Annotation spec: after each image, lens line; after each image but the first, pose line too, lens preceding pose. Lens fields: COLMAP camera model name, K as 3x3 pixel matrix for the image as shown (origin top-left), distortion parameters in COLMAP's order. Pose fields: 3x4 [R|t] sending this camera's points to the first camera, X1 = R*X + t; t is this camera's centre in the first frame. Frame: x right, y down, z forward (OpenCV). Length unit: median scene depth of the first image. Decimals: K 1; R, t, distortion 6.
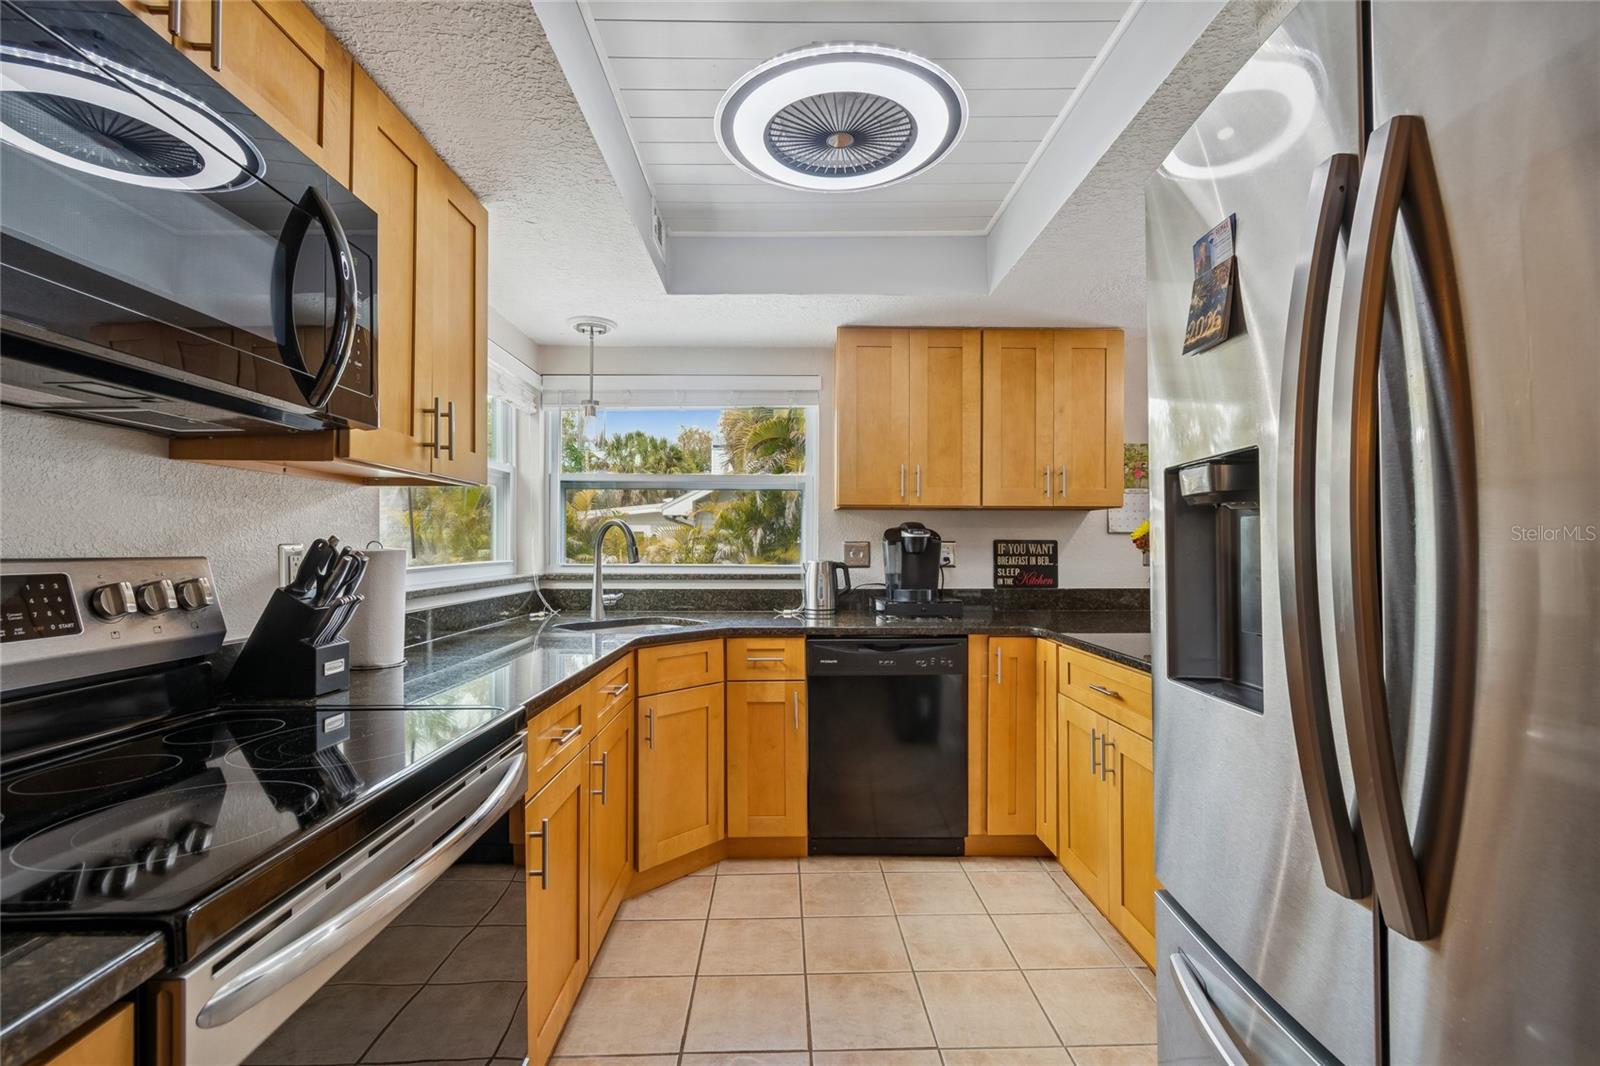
lens RADIAL K [[705.8, 0, 800.0], [0, 705.8, 533.0], [0, 0, 1]] dist [0.002250, -0.000070]
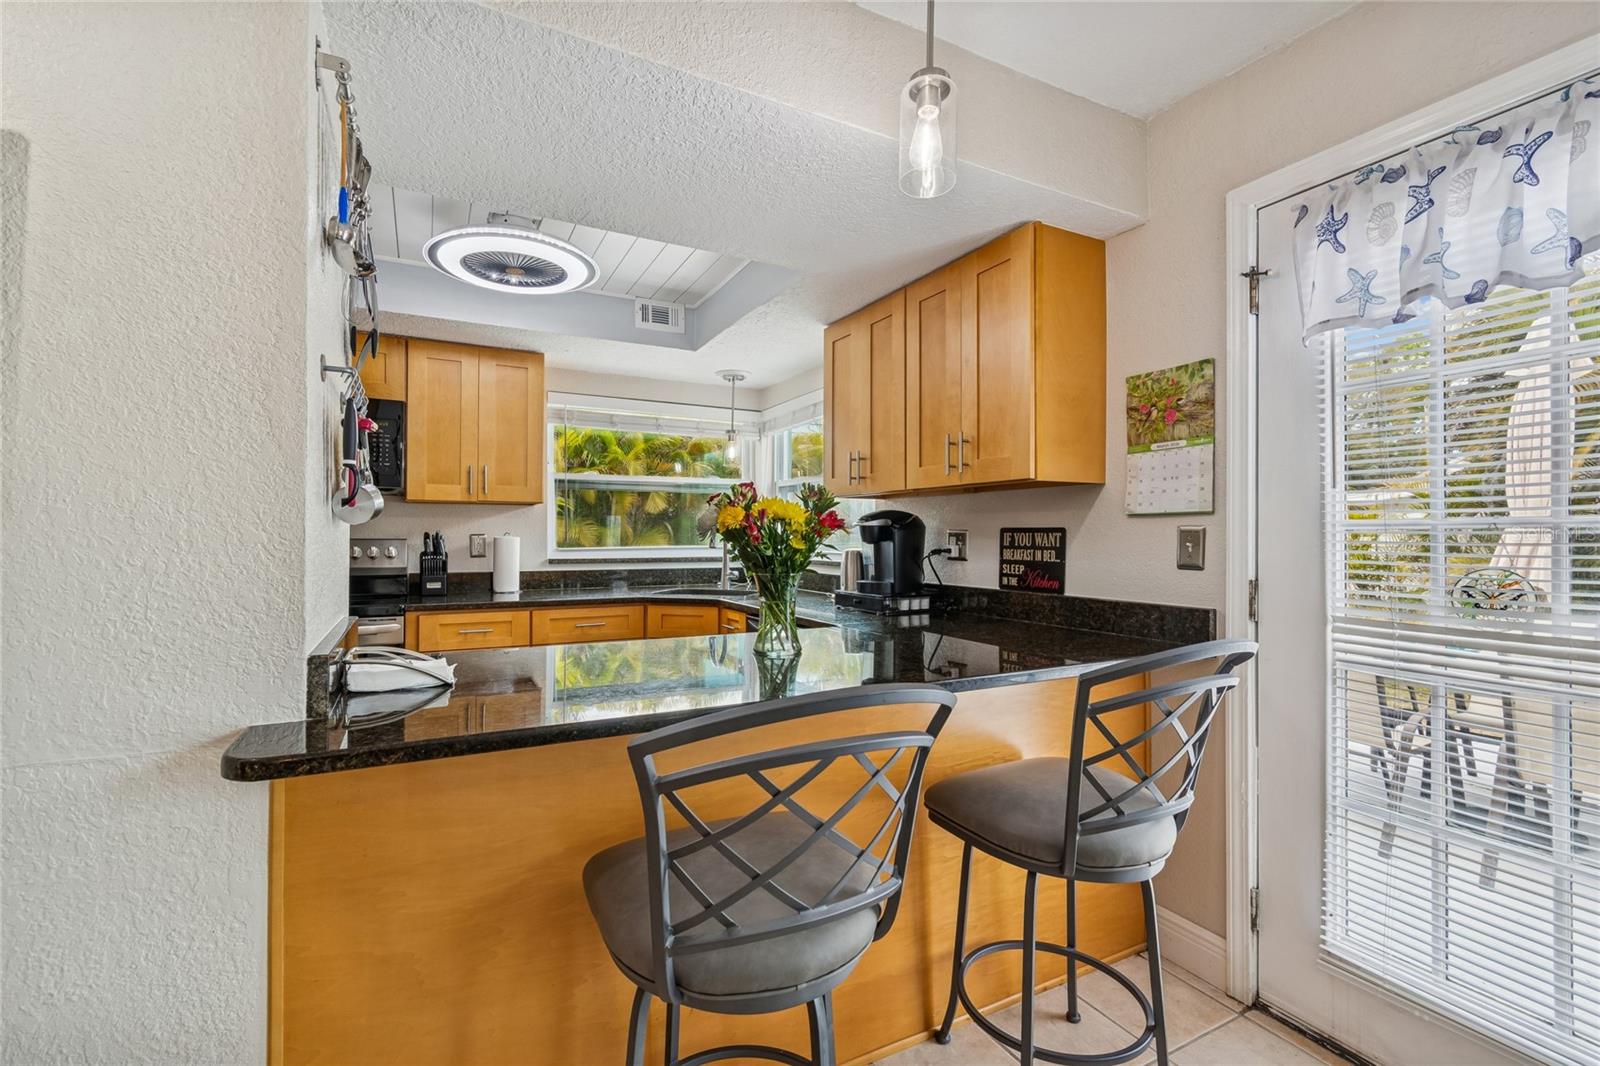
lens RADIAL K [[705.8, 0, 800.0], [0, 705.8, 533.0], [0, 0, 1]] dist [0.002250, -0.000070]
pose [[0.459005, -0.002126, -0.888431, 0.954850], [0.011231, 0.999931, 0.003409, 0.011197], [0.888363, -0.011542, 0.458997, 0.475352]]
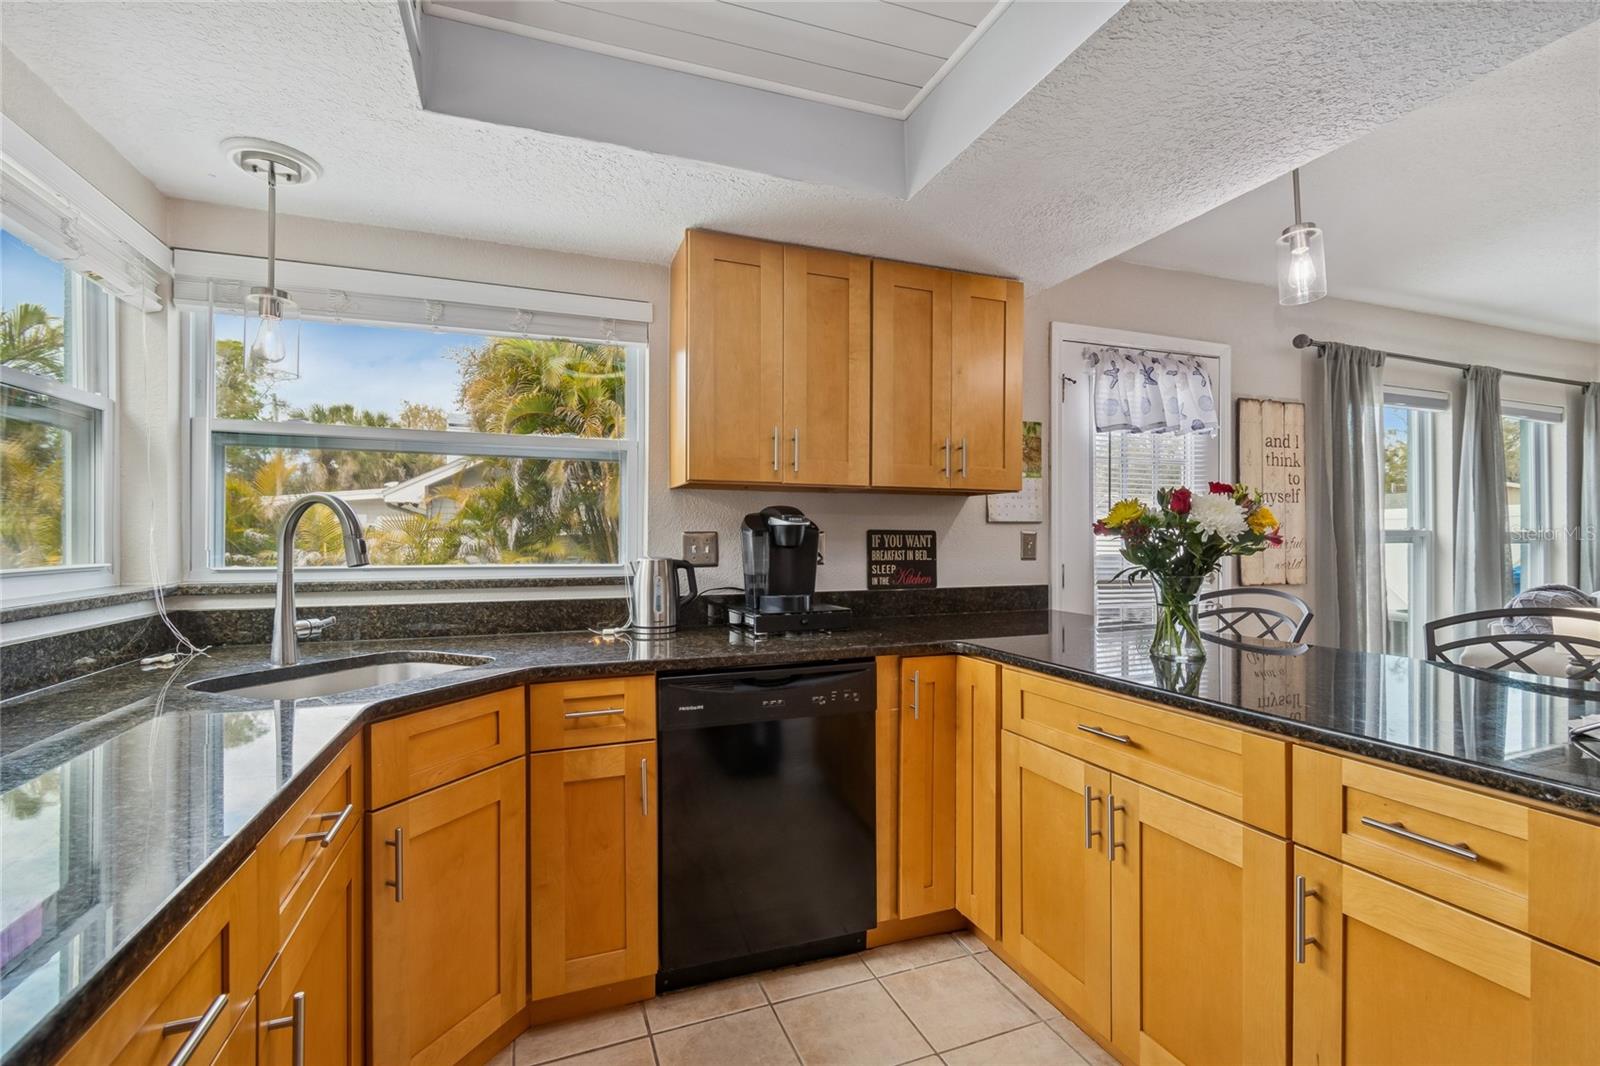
lens RADIAL K [[705.8, 0, 800.0], [0, 705.8, 533.0], [0, 0, 1]] dist [0.002250, -0.000070]
pose [[0.941156, 0.001006, 0.337970, -0.078367], [-0.004236, 0.999952, 0.008819, 0.007001], [-0.337945, -0.009731, 0.941115, 0.288131]]
